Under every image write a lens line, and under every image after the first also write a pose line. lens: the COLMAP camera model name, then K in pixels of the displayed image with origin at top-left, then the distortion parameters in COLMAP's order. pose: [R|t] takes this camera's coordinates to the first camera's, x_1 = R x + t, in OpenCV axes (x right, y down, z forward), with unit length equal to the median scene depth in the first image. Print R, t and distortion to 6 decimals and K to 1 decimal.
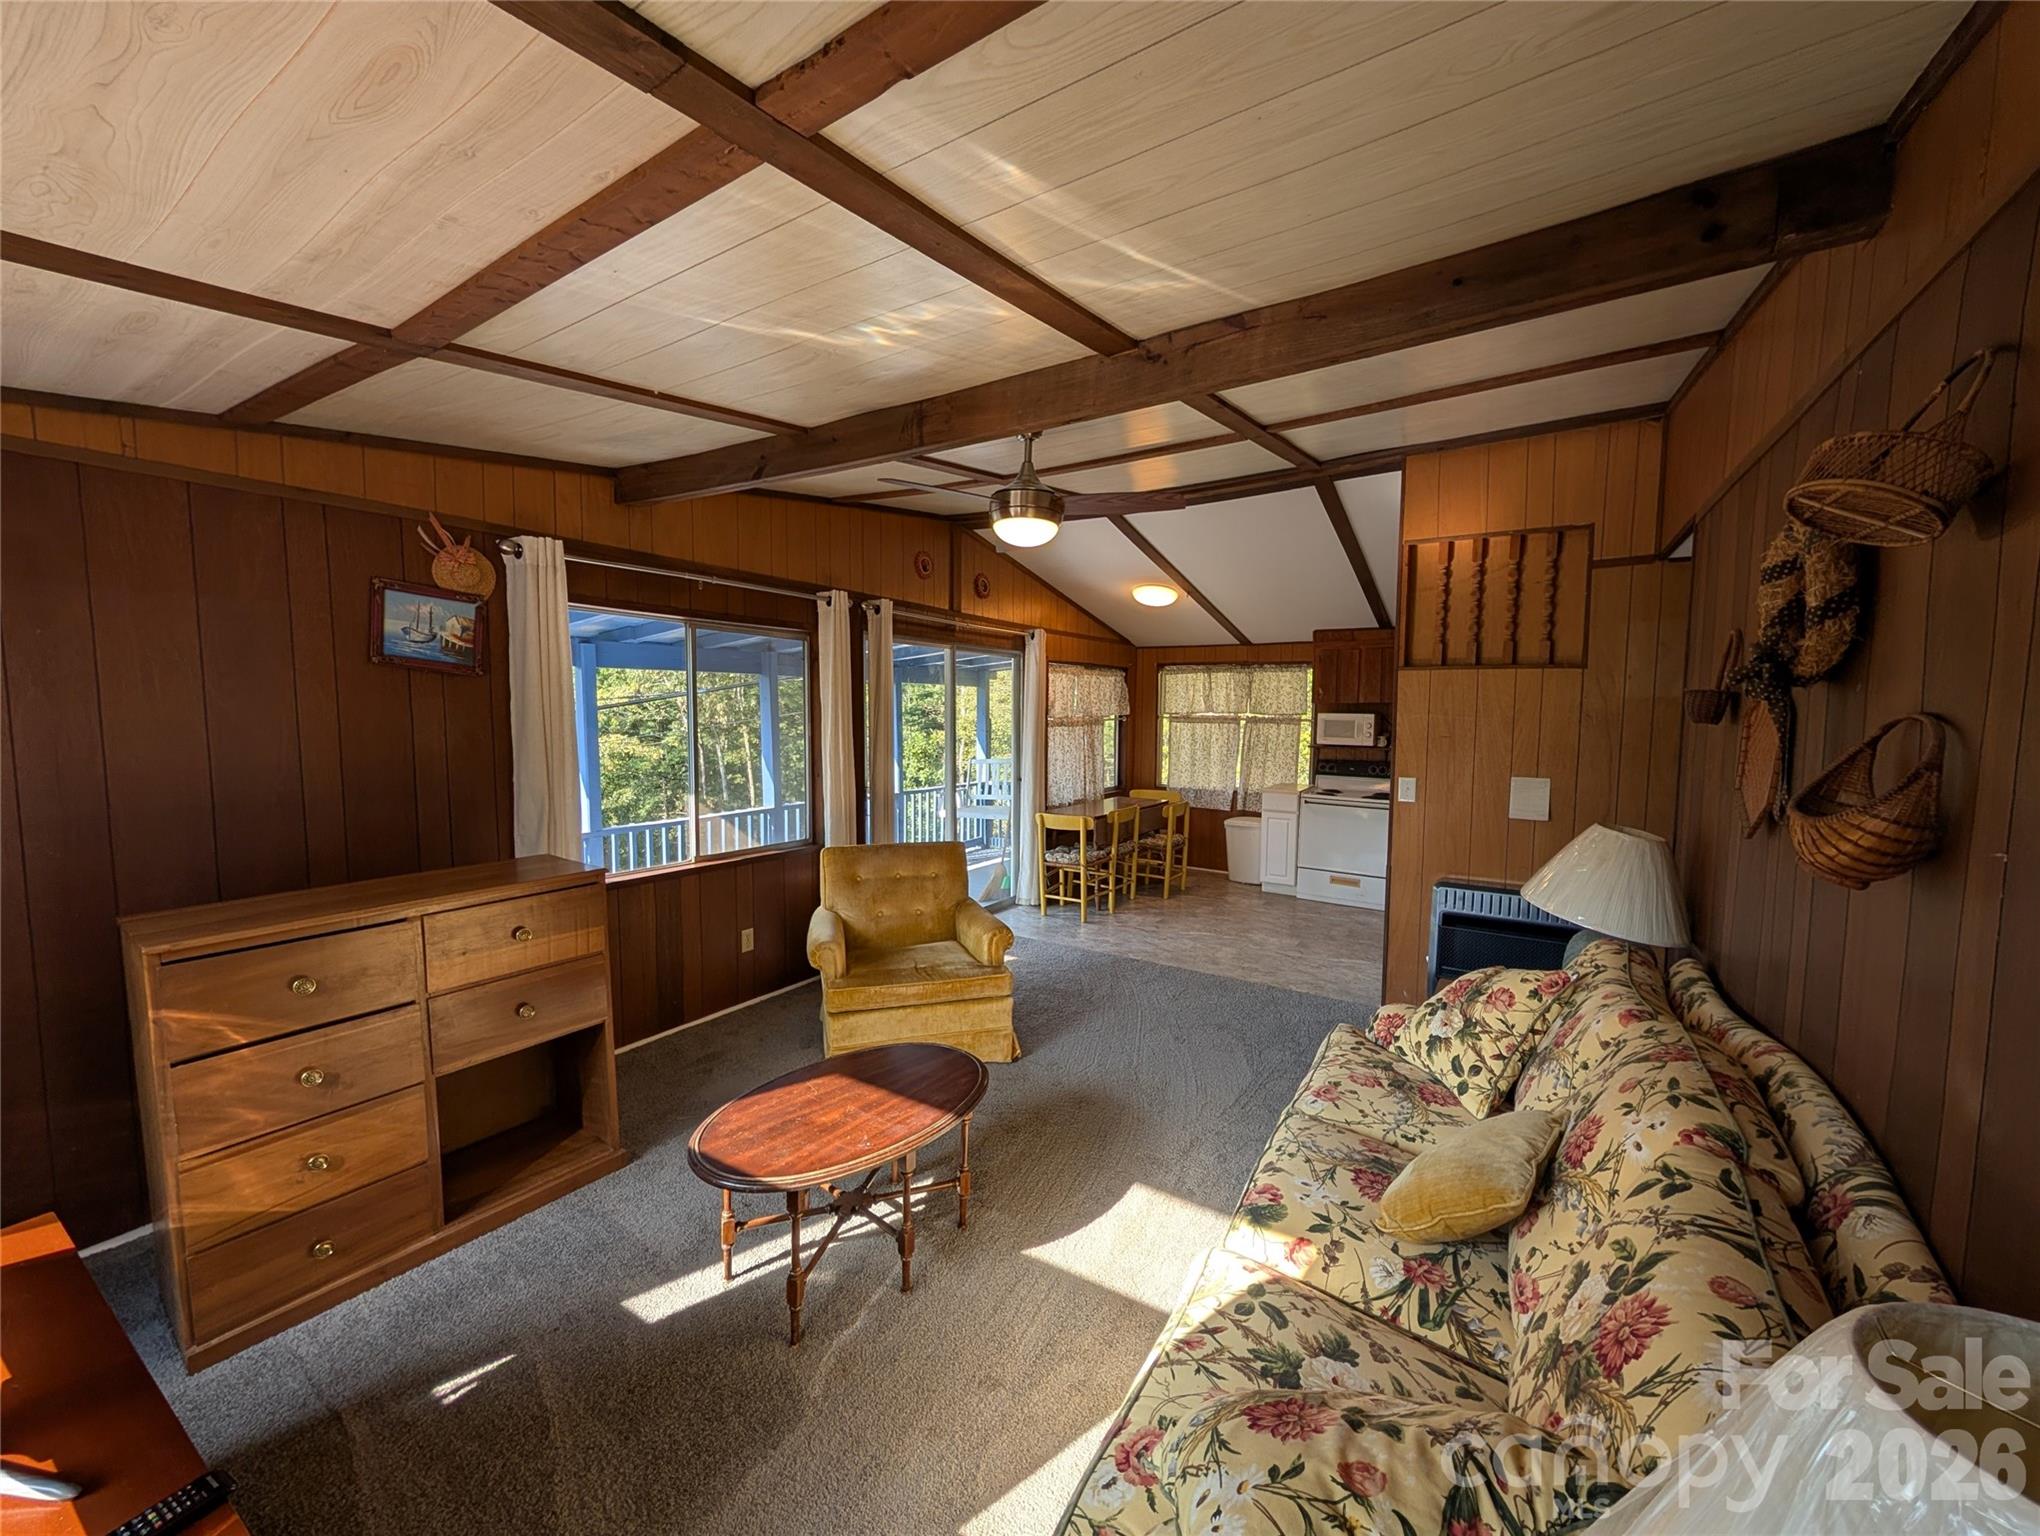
lens RADIAL K [[772.6, 0, 1023.9], [0, 772.6, 773.1], [0, 0, 1]] dist [0.000274, 0.000051]
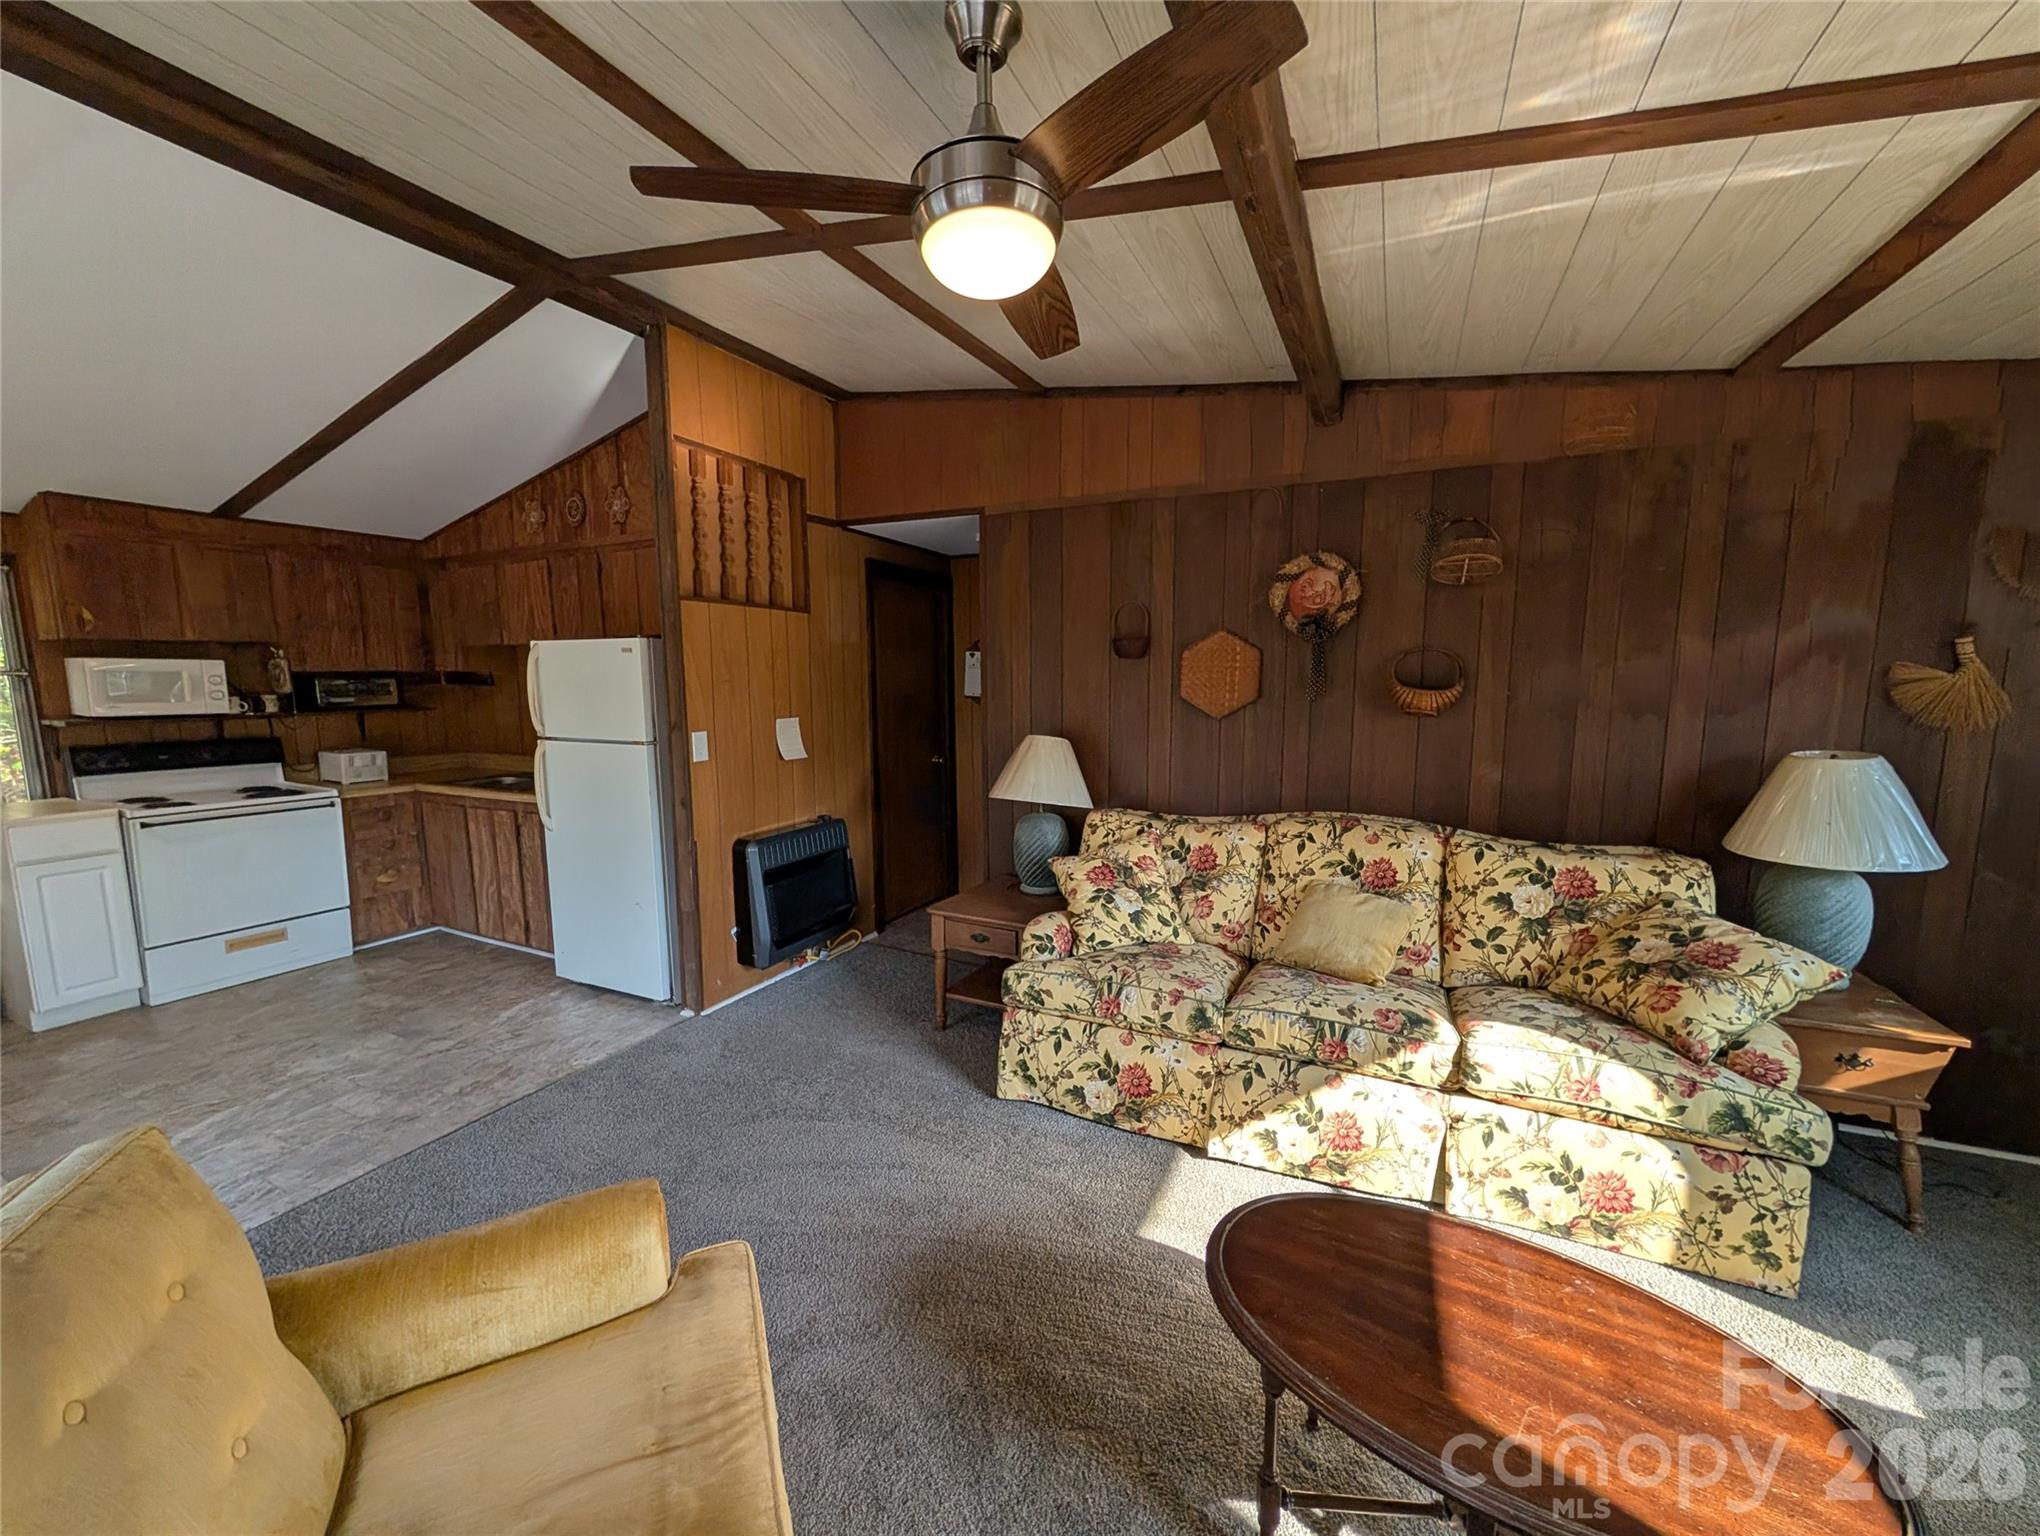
lens RADIAL K [[766.7, 0, 1023.9], [0, 766.7, 770.8], [0, 0, 1]] dist [-0.001652, -0.000082]
pose [[-0.121176, -0.133929, 0.983554, -0.220173], [0.081200, 0.986198, 0.144293, -0.026240], [-0.989304, 0.097349, -0.108629, 0.454844]]
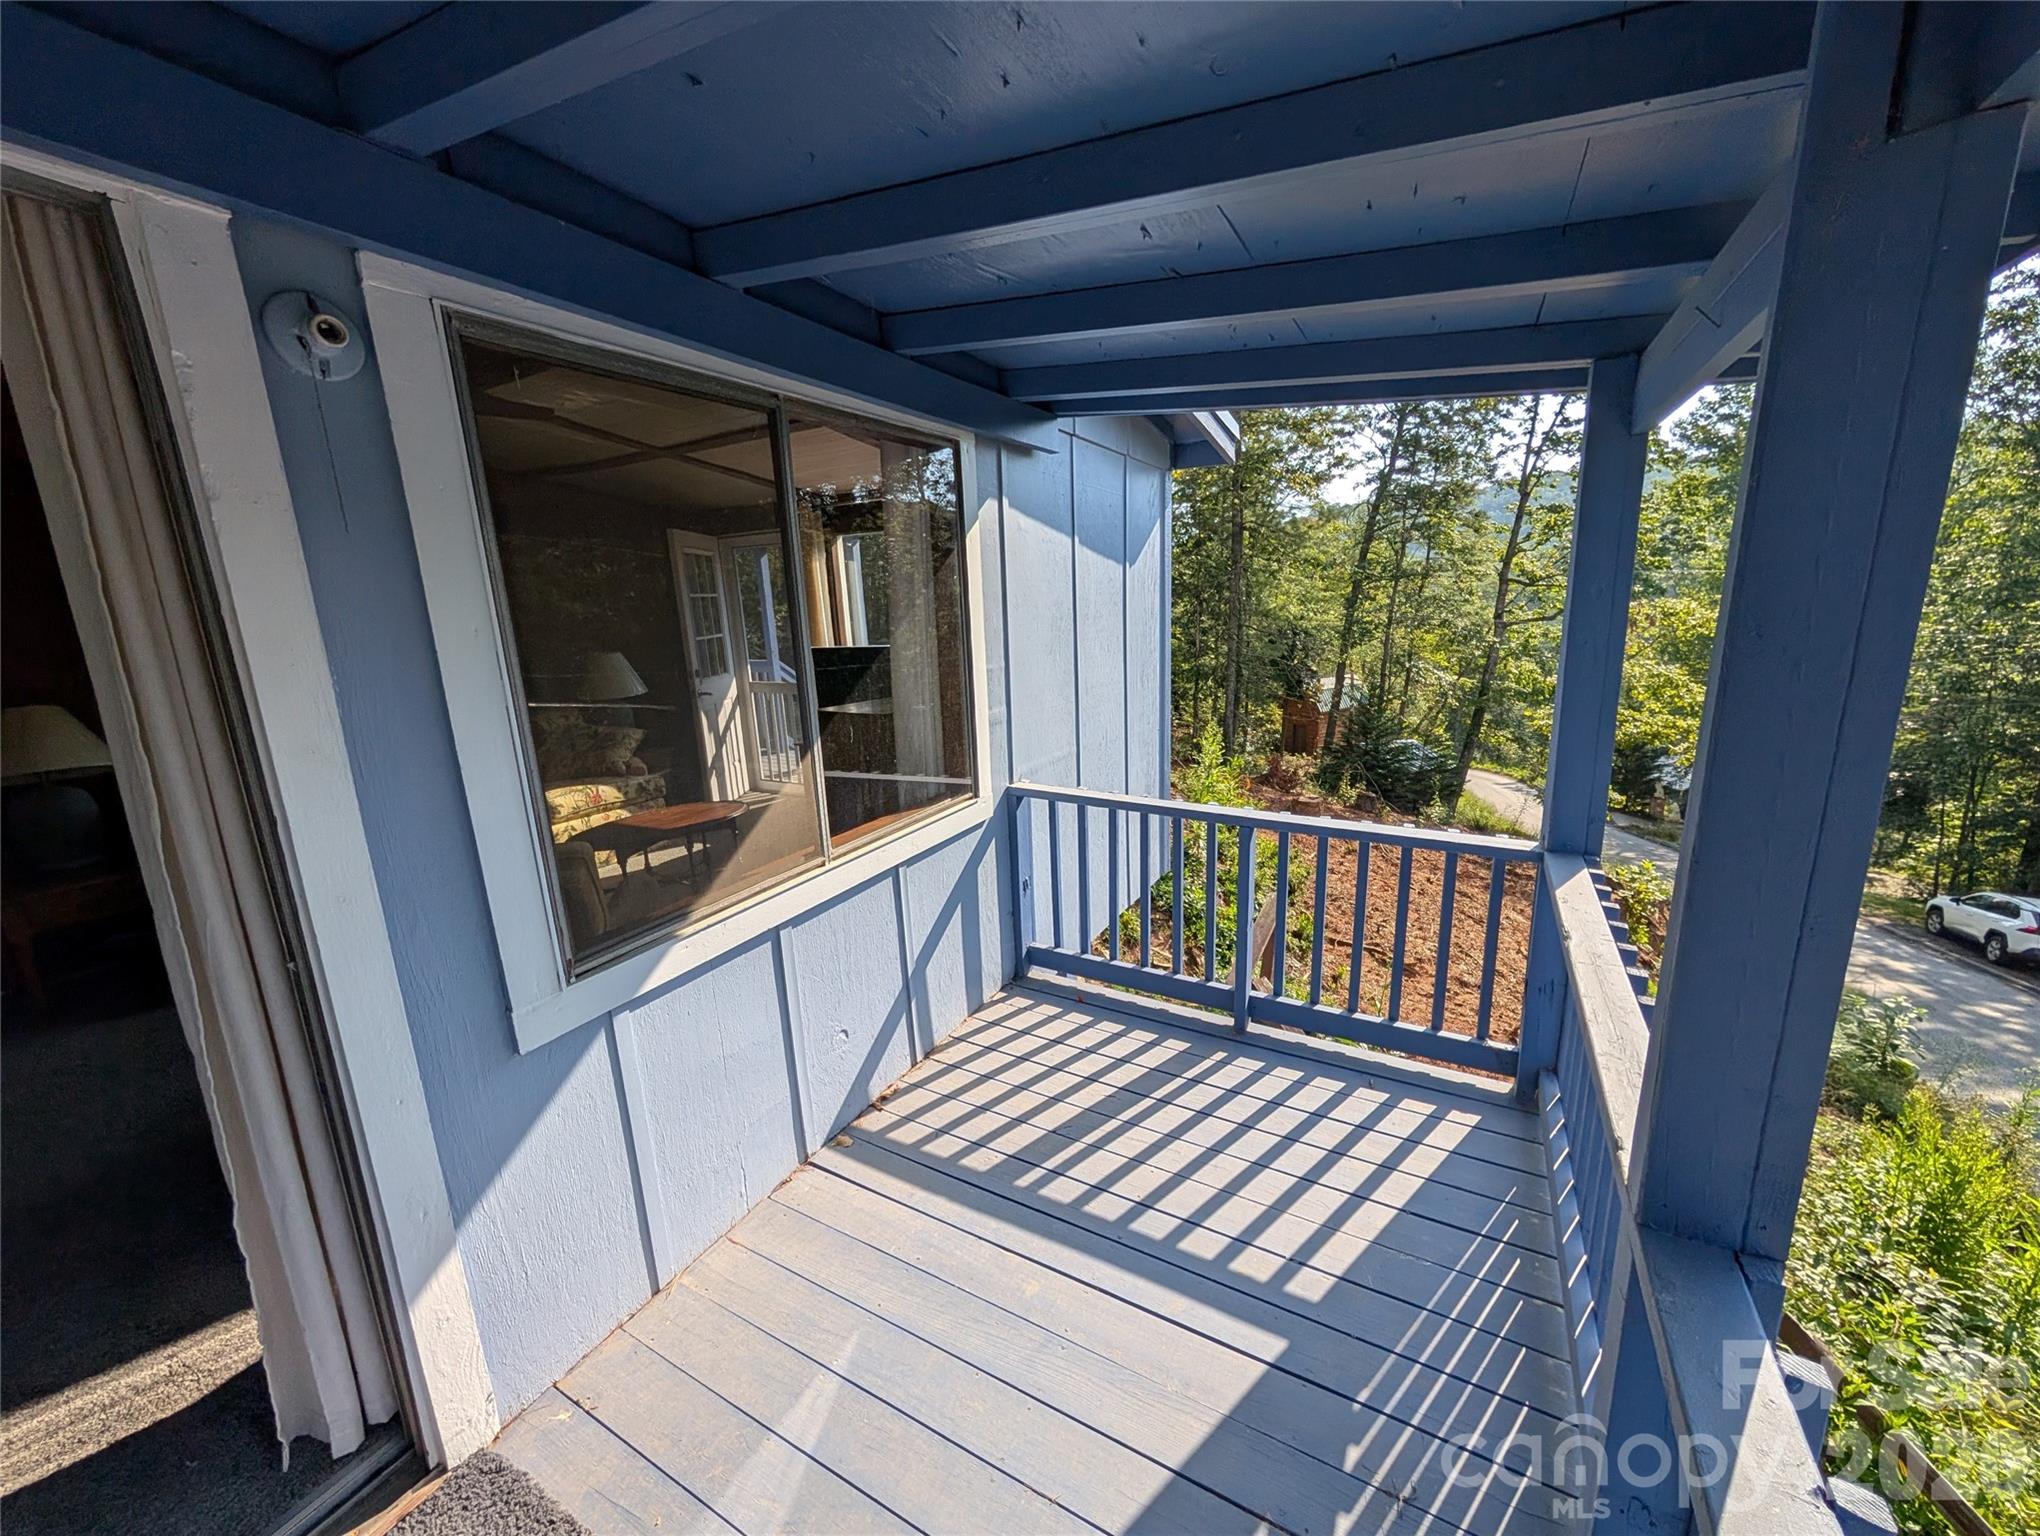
lens RADIAL K [[784.5, 0, 1026.2], [0, 784.5, 774.2], [0, 0, 1]] dist [-0.000102, 0.000251]
pose [[-0.998219, 0.034214, -0.048878, -0.327218], [0.017961, 0.953558, 0.300675, -0.072903], [0.056895, 0.299261, -0.952473, 0.917709]]
